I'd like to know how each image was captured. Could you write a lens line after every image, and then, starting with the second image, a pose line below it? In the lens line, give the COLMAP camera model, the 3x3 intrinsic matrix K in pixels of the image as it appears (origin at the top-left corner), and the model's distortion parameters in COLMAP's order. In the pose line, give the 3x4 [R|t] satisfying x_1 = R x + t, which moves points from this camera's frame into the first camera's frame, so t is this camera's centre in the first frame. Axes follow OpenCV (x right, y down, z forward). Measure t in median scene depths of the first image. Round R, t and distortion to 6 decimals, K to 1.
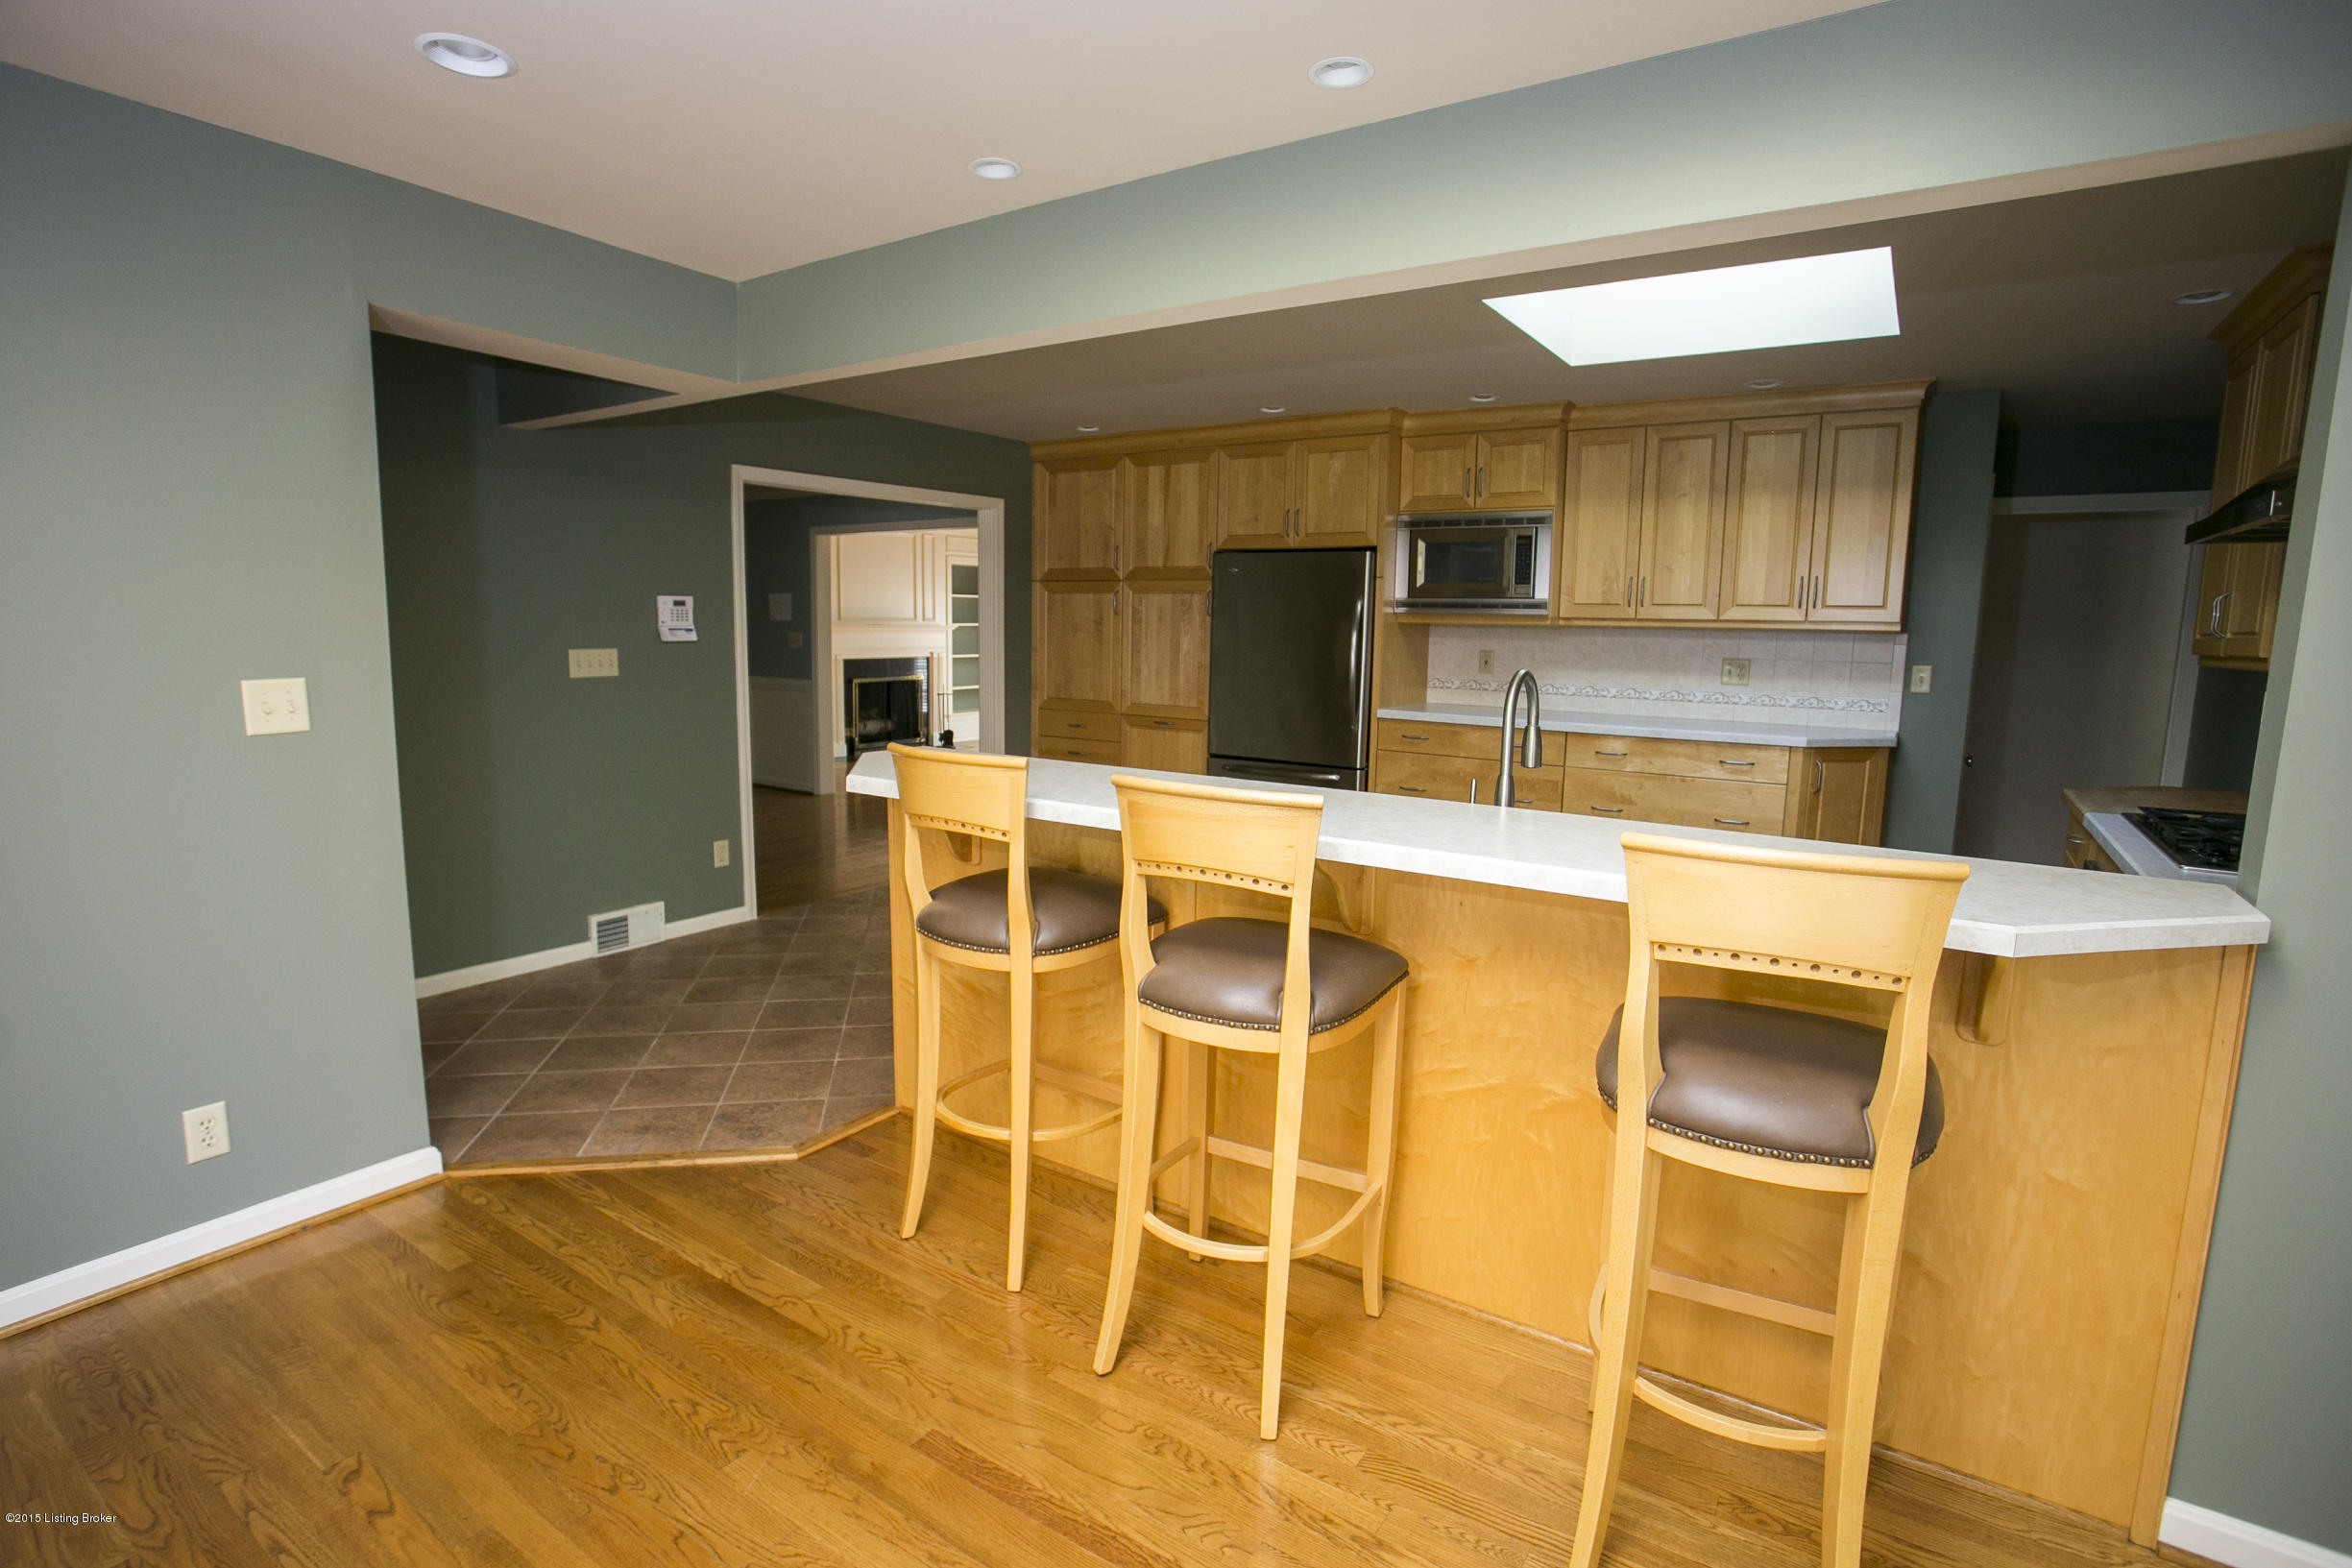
lens RADIAL K [[1164.0, 0, 1169.8], [0, 1164.0, 770.2], [0, 0, 1]] dist [-0.041906, 0.010922]
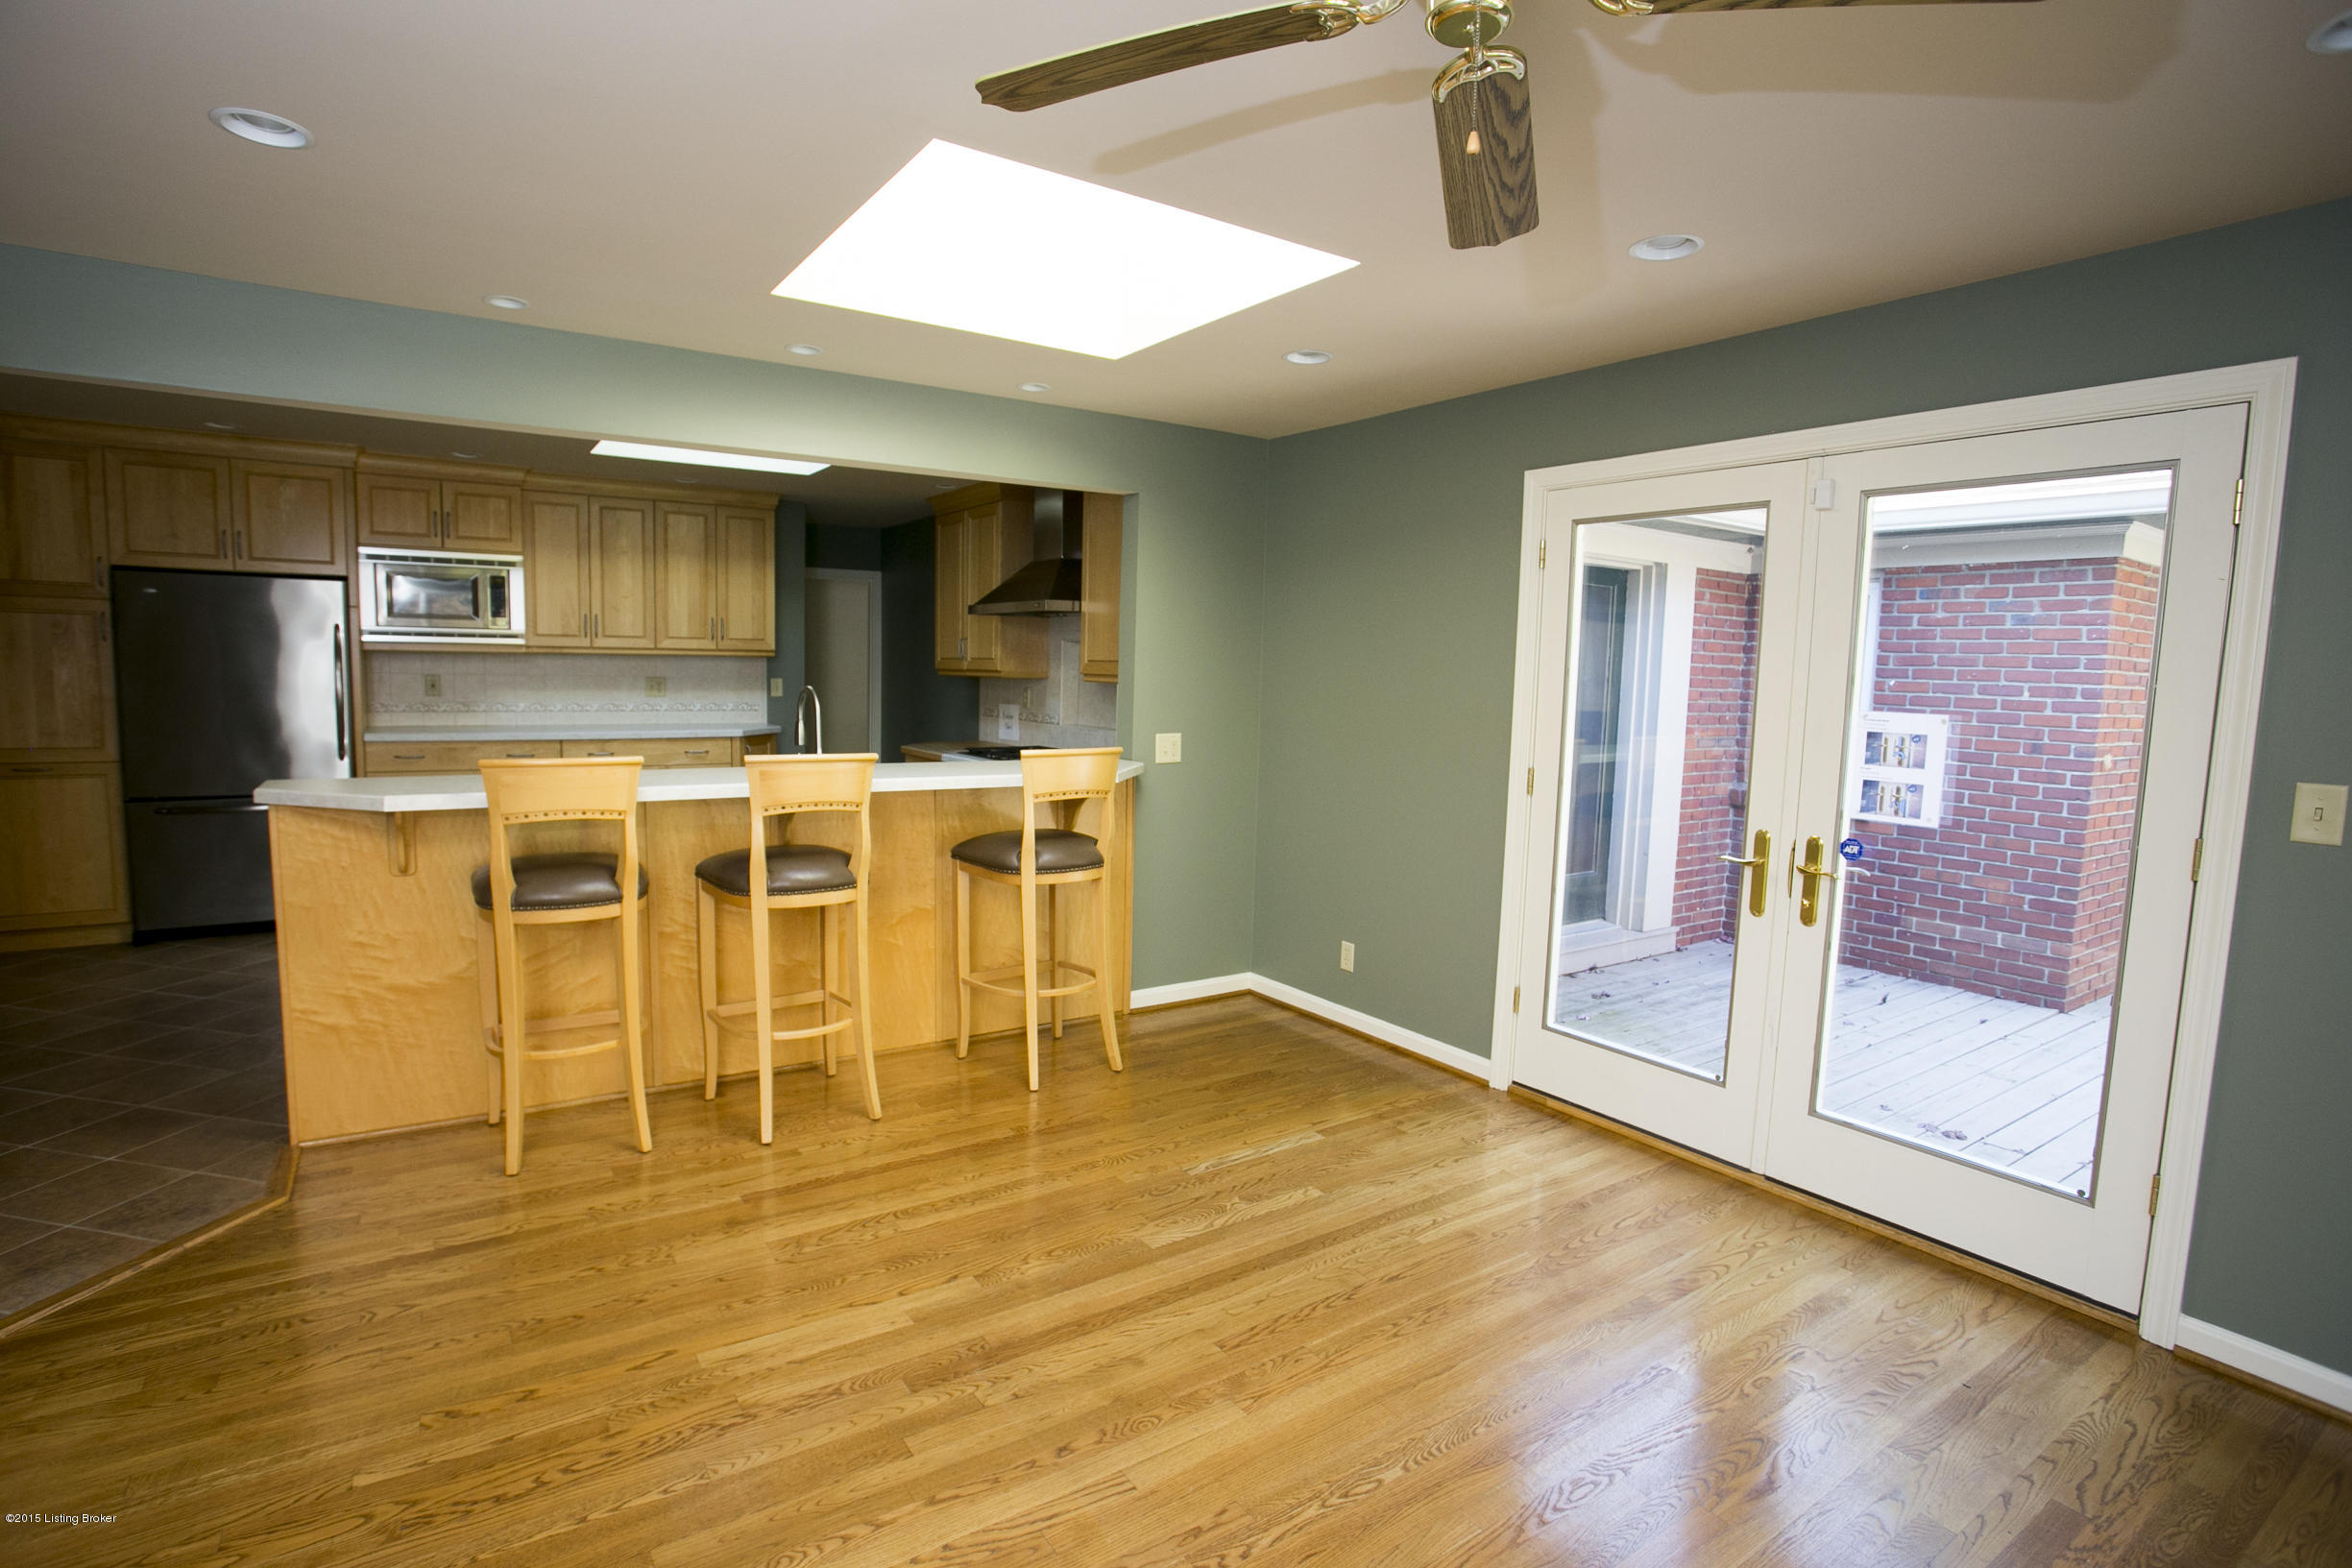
lens RADIAL K [[1164.0, 0, 1182.0], [0, 1164.0, 782.1], [0, 0, 1]] dist [-0.041906, 0.010922]
pose [[0.365746, -0.100681, 0.925253, -0.544014], [0.104849, 0.992261, 0.066526, -0.000871], [-0.924790, 0.072681, 0.373472, -0.054587]]
